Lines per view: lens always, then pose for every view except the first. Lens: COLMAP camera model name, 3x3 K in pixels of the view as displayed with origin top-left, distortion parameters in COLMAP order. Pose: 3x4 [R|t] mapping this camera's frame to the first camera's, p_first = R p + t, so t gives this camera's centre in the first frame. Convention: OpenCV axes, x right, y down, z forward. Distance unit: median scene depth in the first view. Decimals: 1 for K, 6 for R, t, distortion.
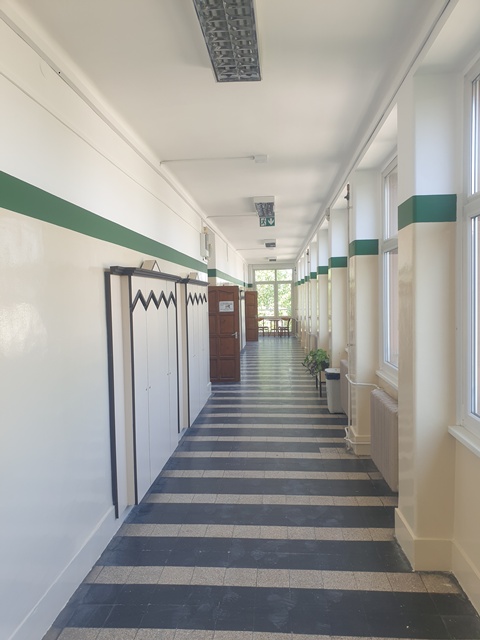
lens RADIAL K [[481.3, 0, 240.0], [0, 481.3, 320.0], [0, 0, 1]] dist [0.001398, 0.000221]
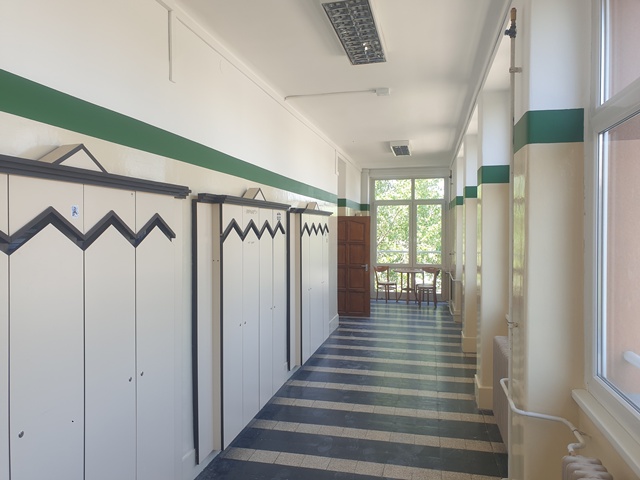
lens RADIAL K [[481.3, 0, 320.0], [0, 481.3, 240.0], [0, 0, 1]] dist [0.001398, 0.000221]
pose [[0.995718, 0.027261, -0.088331, 0.019542], [-0.028503, 0.999511, -0.012833, -0.025328], [0.087938, 0.015296, 0.996009, 0.454763]]
